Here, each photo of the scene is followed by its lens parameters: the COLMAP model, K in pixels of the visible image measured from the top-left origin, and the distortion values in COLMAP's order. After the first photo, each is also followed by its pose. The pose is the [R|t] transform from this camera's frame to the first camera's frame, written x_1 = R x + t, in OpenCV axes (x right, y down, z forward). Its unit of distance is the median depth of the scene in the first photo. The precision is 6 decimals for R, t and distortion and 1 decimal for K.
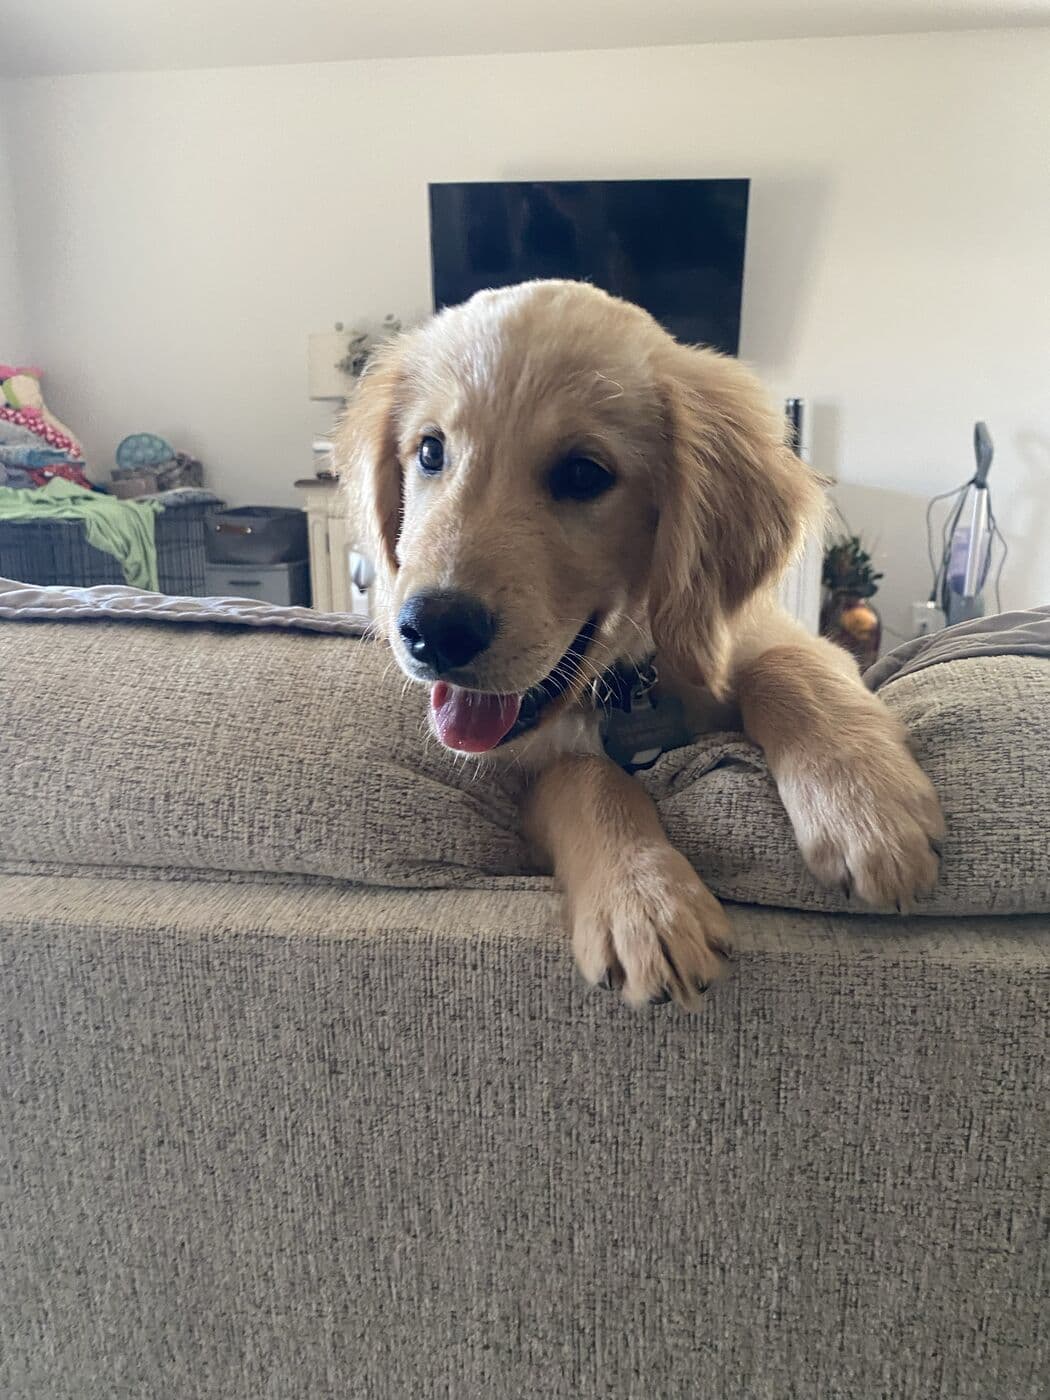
lens RADIAL K [[1086.6, 0, 504.6], [0, 1086.6, 700.3], [0, 0, 1]] dist [0.004831, 0.001973]
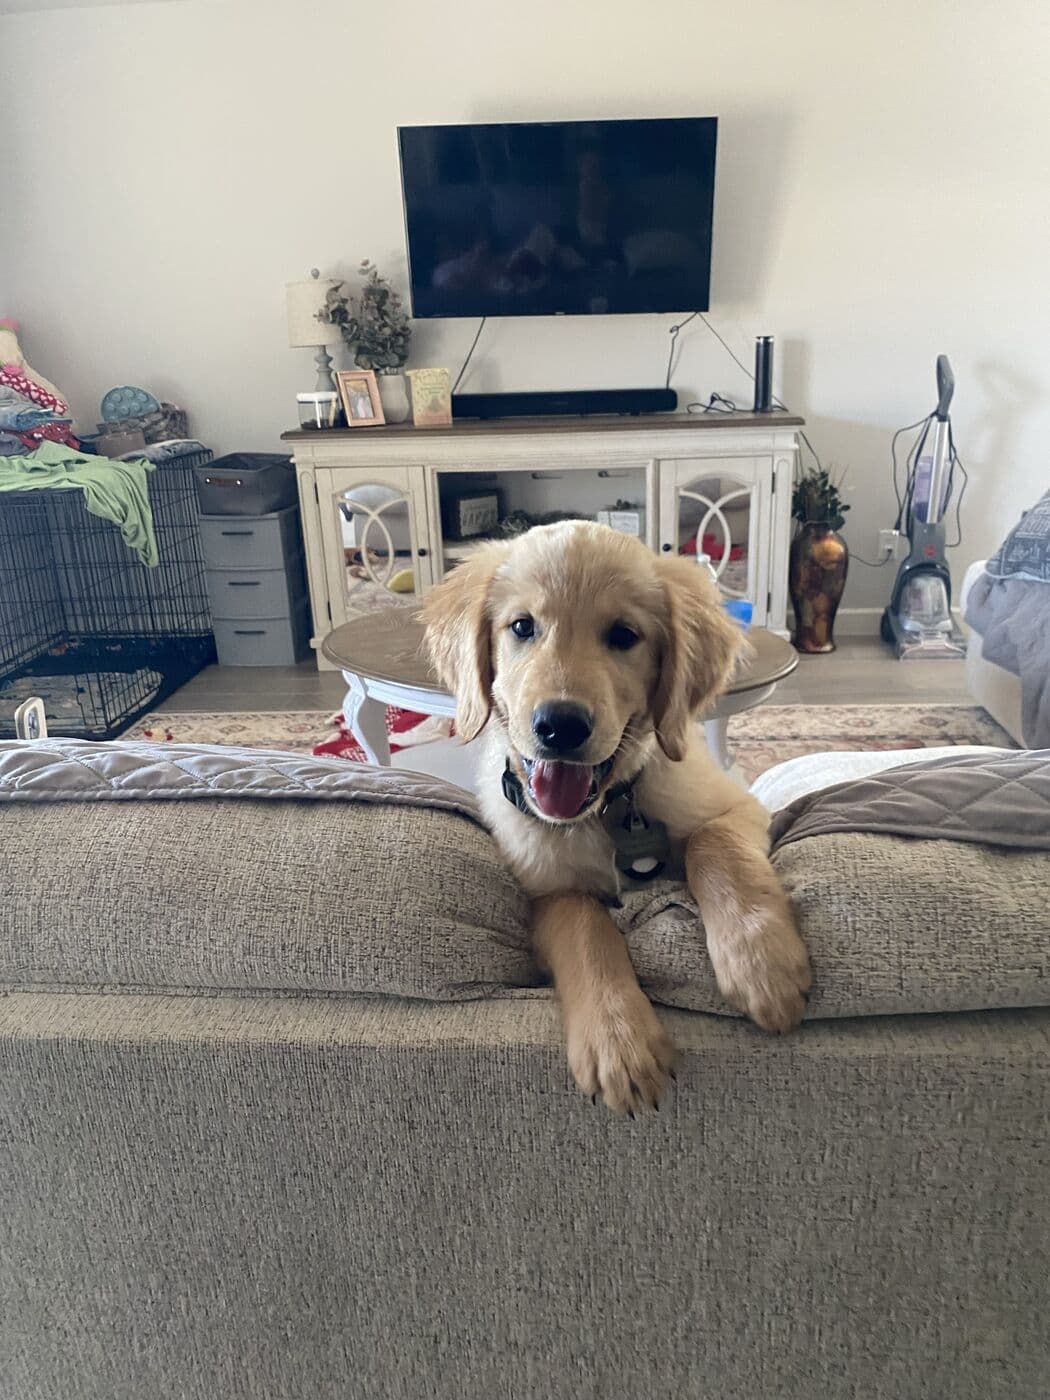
lens RADIAL K [[1112.1, 0, 525.0], [0, 1112.1, 700.0], [0, 0, 1]] dist [-0.016001, 0.063202]
pose [[0.998760, -0.041443, 0.027581, -0.017149], [0.037847, 0.992036, 0.120138, -0.406473], [-0.032340, -0.118945, 0.992374, -0.440959]]
